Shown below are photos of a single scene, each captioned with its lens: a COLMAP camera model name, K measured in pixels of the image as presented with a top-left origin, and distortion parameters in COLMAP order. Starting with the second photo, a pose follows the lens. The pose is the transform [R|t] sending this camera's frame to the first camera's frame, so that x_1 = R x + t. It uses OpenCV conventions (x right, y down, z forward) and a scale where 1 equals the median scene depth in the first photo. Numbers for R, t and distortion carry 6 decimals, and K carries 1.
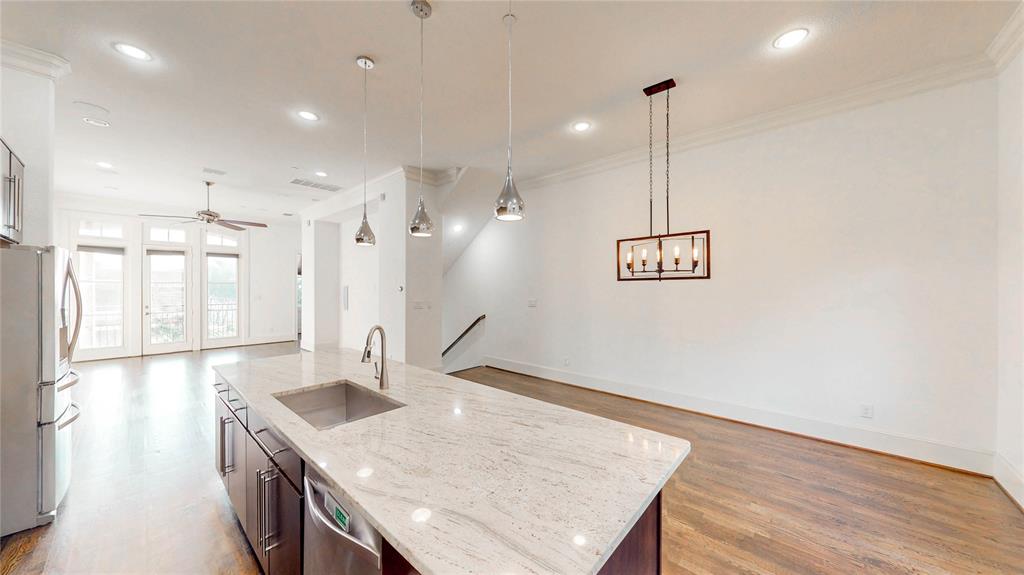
lens RADIAL K [[339.6, 0, 512.0], [0, 339.6, 287.5], [0, 0, 1]] dist [-0.000520, -0.000067]
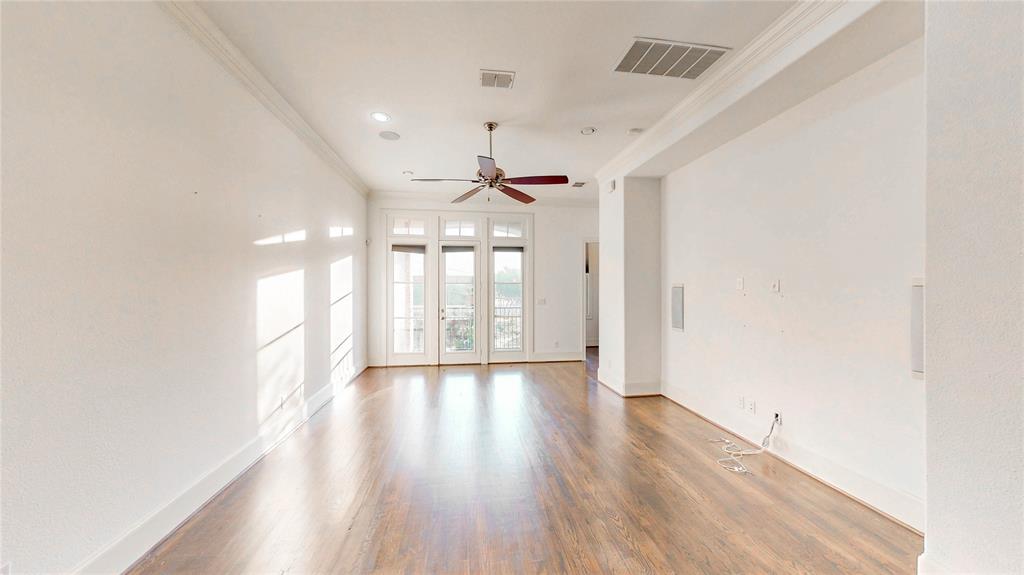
lens RADIAL K [[339.6, 0, 512.0], [0, 339.6, 287.5], [0, 0, 1]] dist [-0.000520, -0.000067]
pose [[0.771634, -0.004751, -0.636049, -0.340000], [0.003756, 0.999989, -0.002914, -0.000255], [0.636056, -0.000140, 0.771643, 0.393353]]
